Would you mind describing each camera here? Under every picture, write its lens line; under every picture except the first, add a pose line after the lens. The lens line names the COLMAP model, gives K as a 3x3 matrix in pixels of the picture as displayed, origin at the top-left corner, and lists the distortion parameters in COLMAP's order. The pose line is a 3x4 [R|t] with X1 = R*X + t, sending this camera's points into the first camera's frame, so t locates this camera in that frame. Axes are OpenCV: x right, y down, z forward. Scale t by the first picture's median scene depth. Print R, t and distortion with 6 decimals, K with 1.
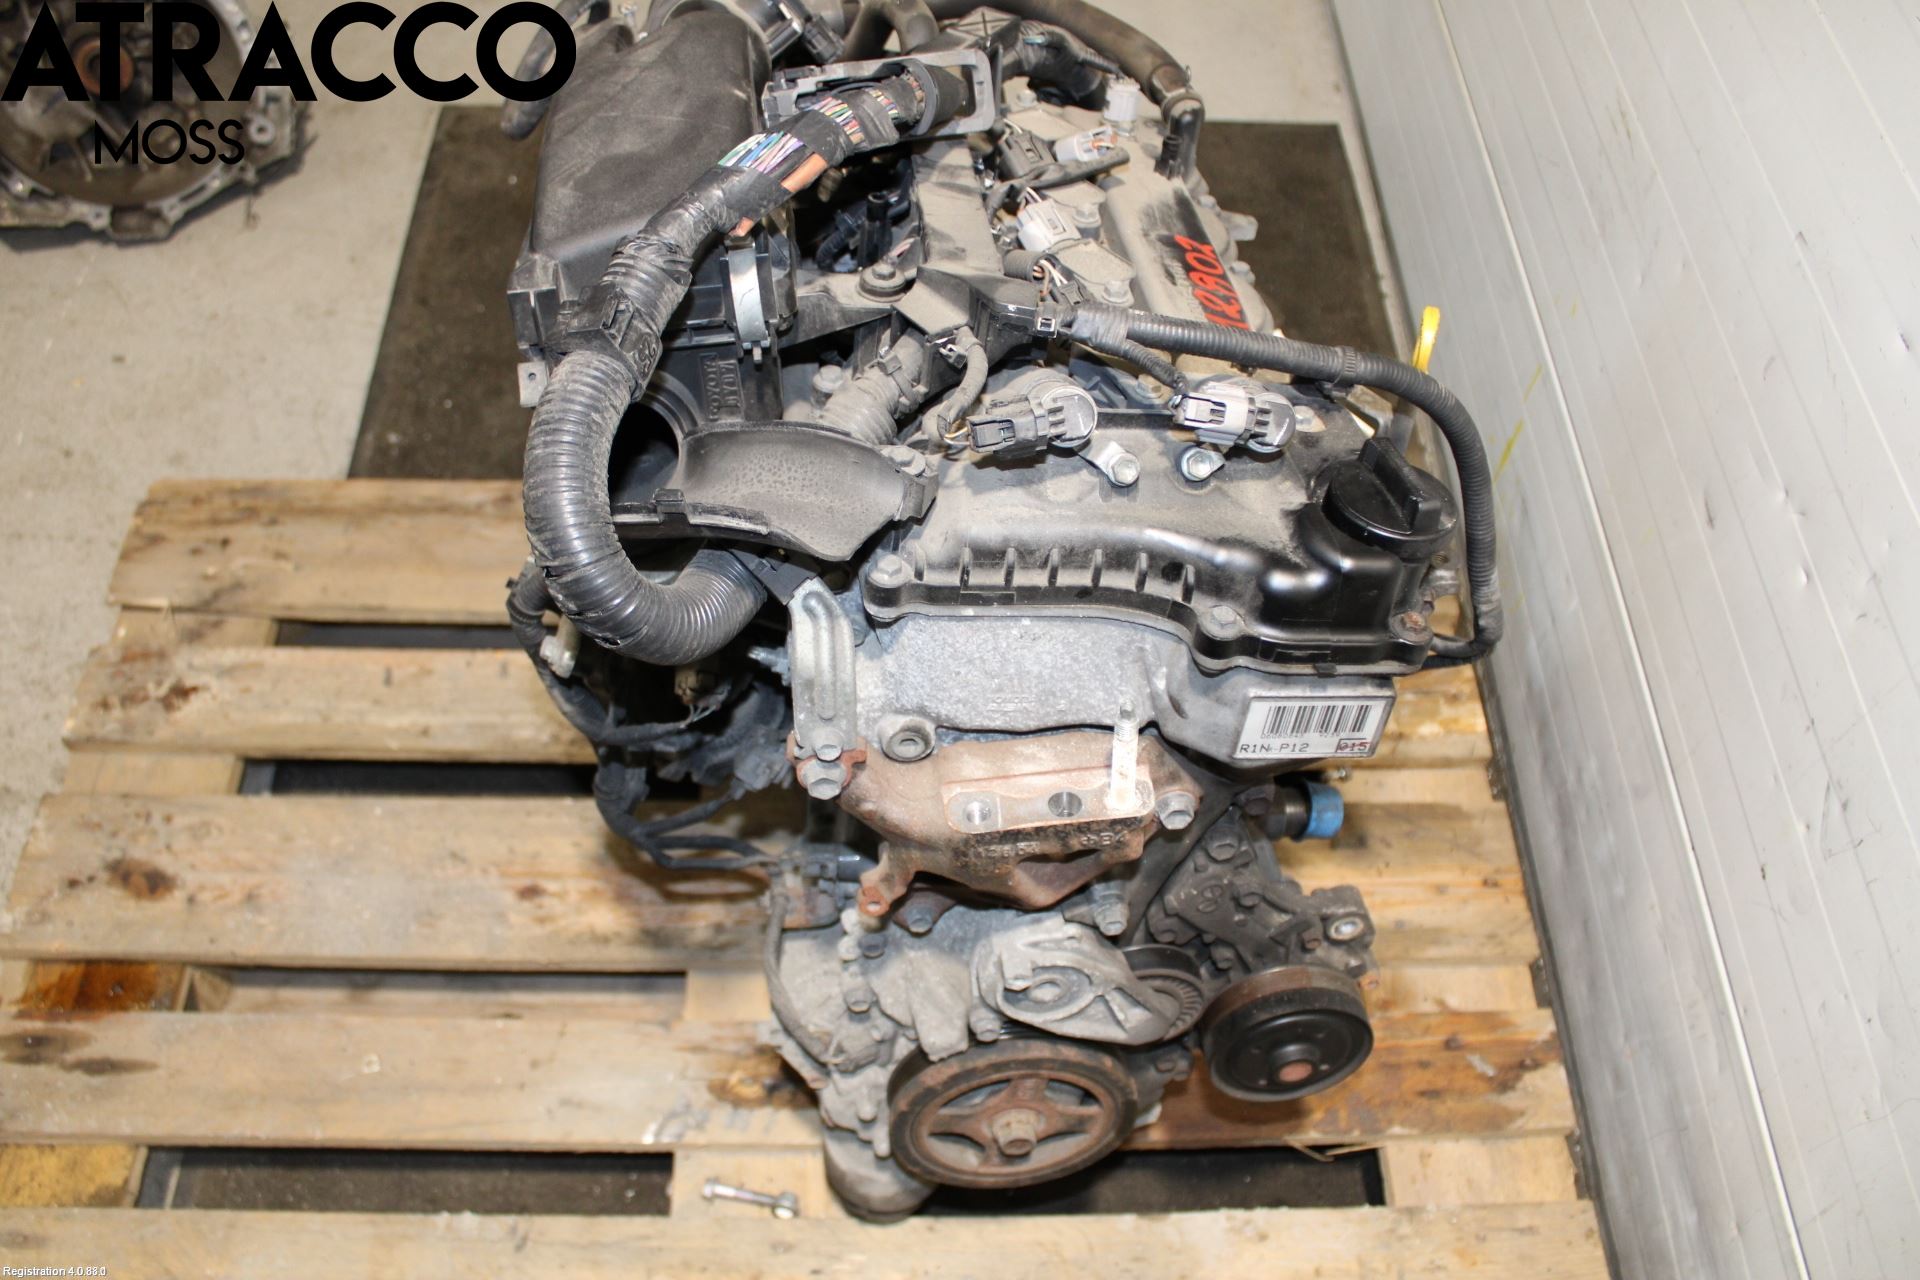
lens RADIAL K [[1458.9, 0, 950.0], [0, 1458.9, 685.4], [0, 0, 1]] dist [-0.160804, 0.113017]
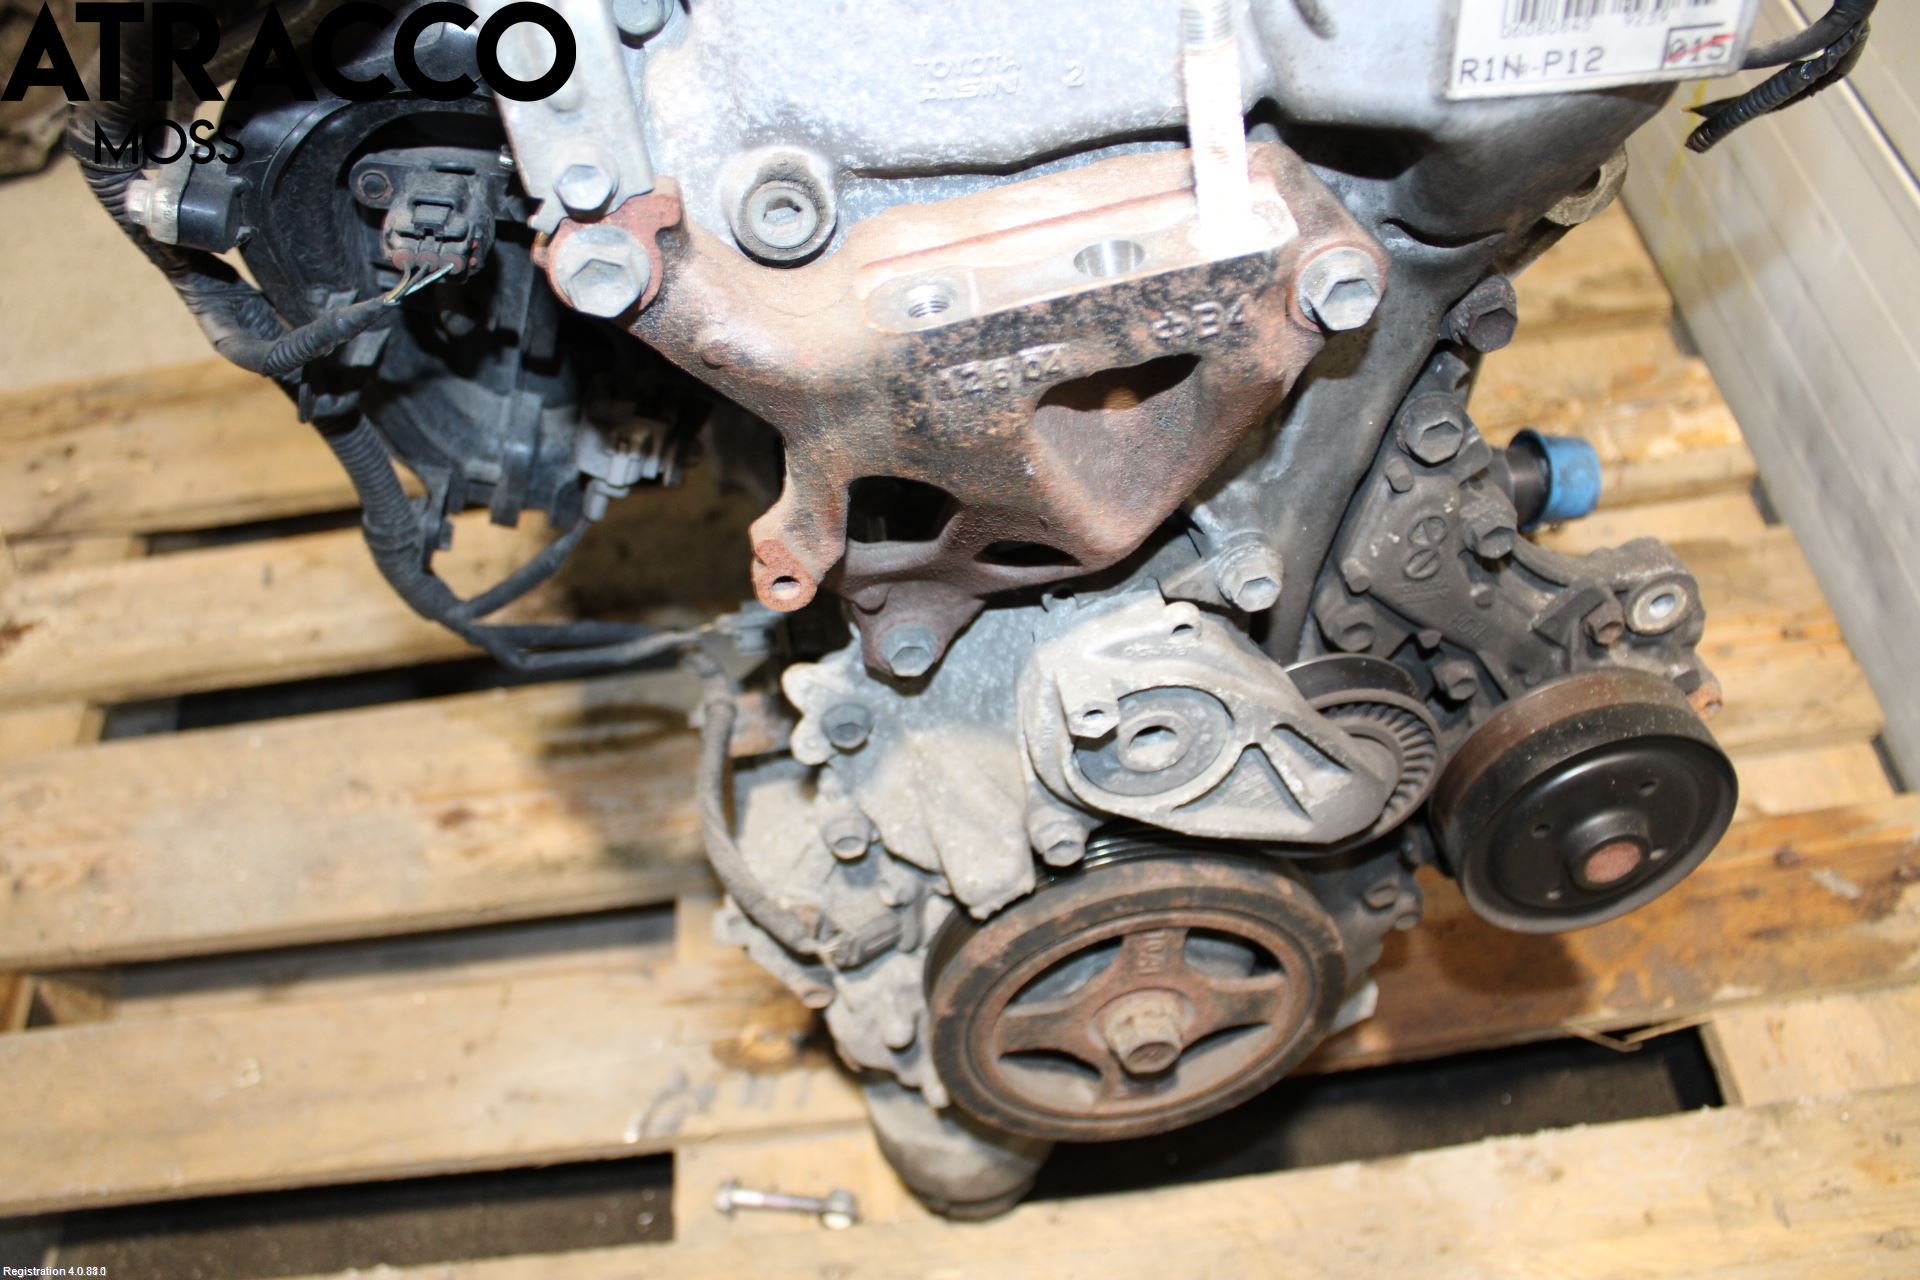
lens RADIAL K [[1486.7, 0, 955.1], [0, 1486.7, 662.0], [0, 0, 1]] dist [-0.161189, 0.114082]
pose [[0.987481, -0.137659, -0.077013, 0.029256], [0.136332, 0.990413, -0.022262, 0.131274], [0.079339, 0.011484, 0.996782, 0.316569]]
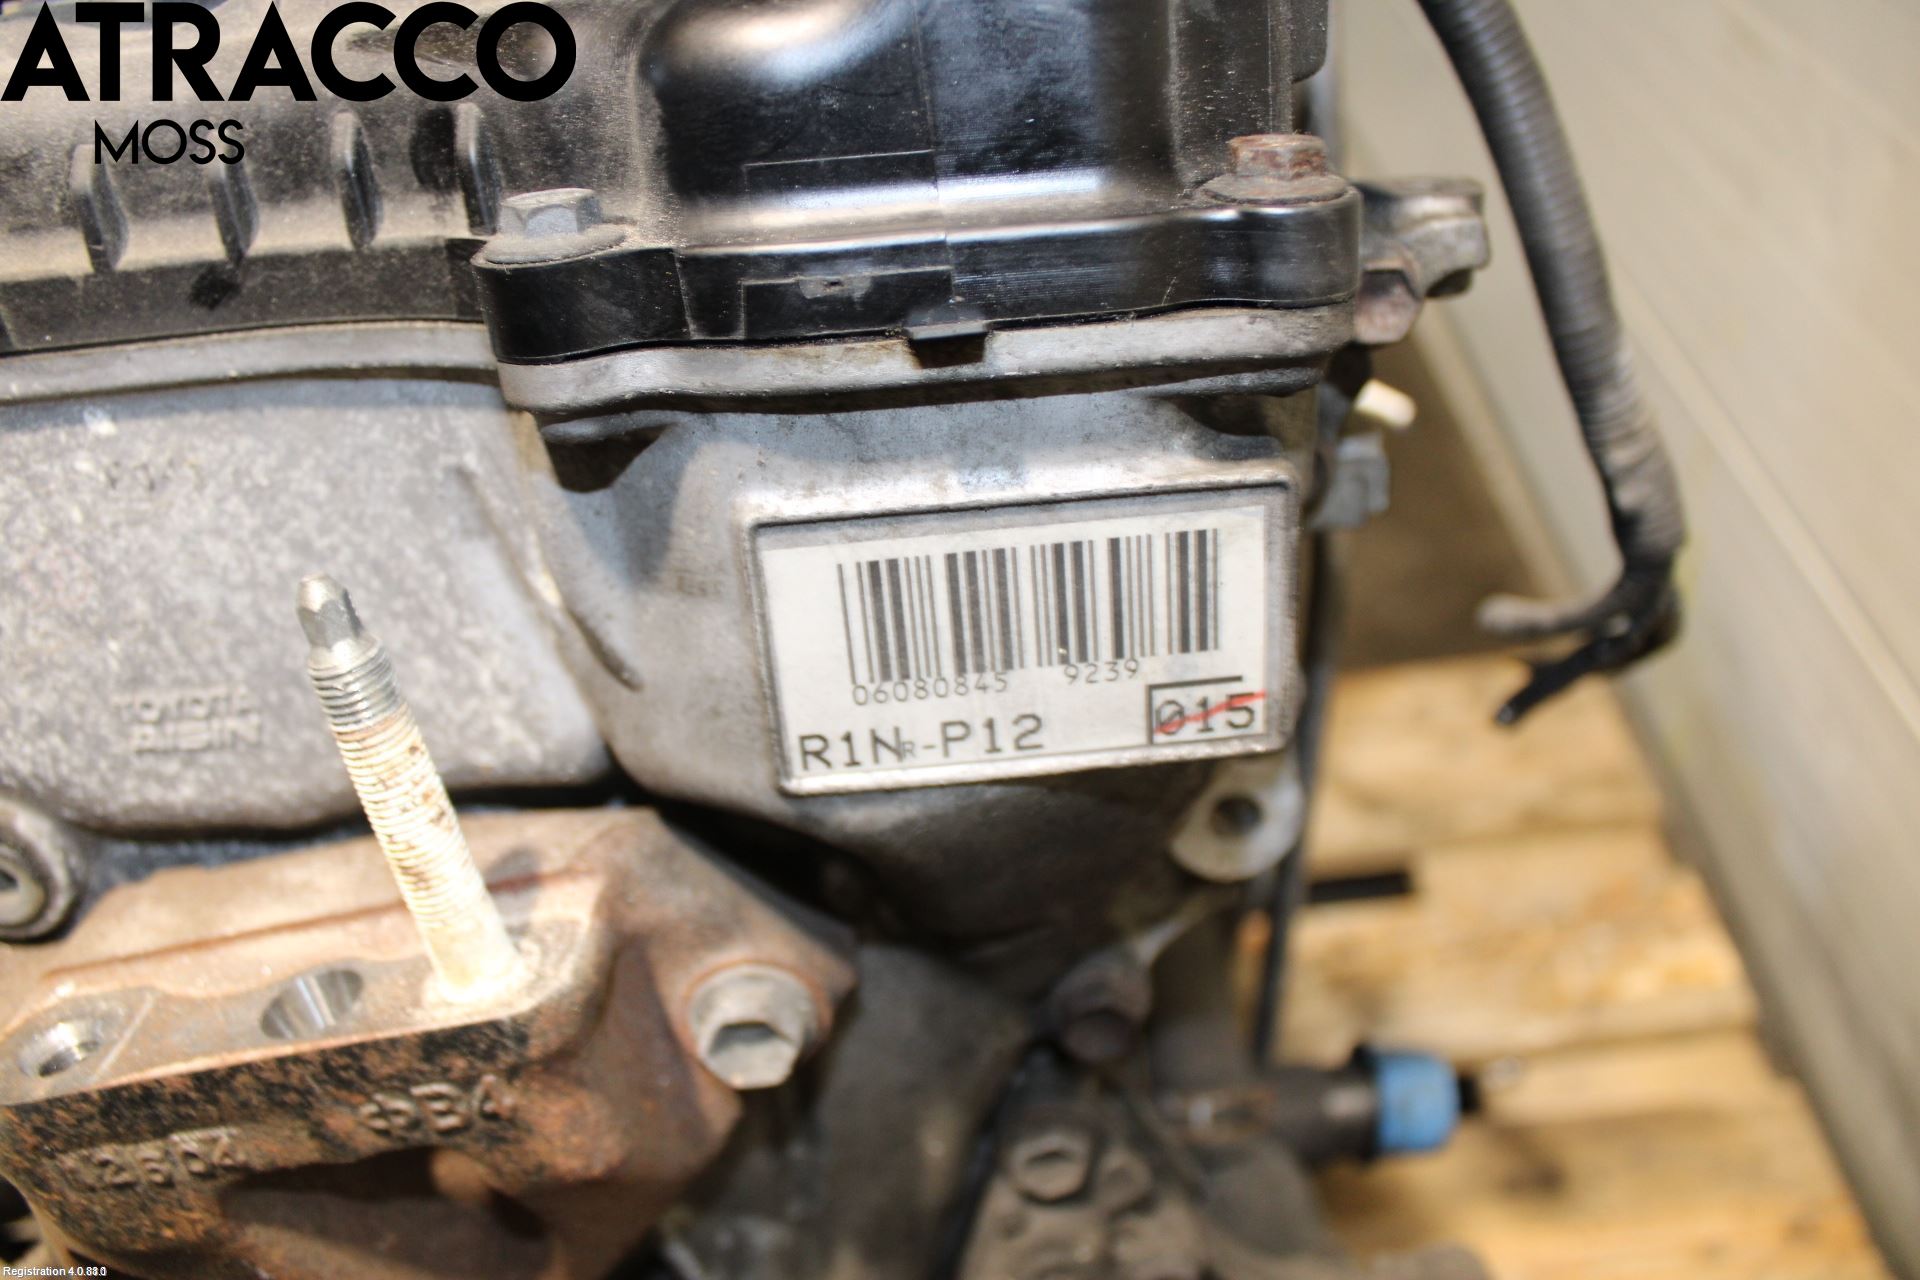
lens RADIAL K [[1458.9, 0, 950.0], [0, 1458.9, 685.4], [0, 0, 1]] dist [-0.160804, 0.113017]
pose [[0.985662, -0.120662, -0.117941, 0.159300], [0.082489, 0.954369, -0.287010, 0.070323], [0.147191, 0.273166, 0.950639, 0.429733]]
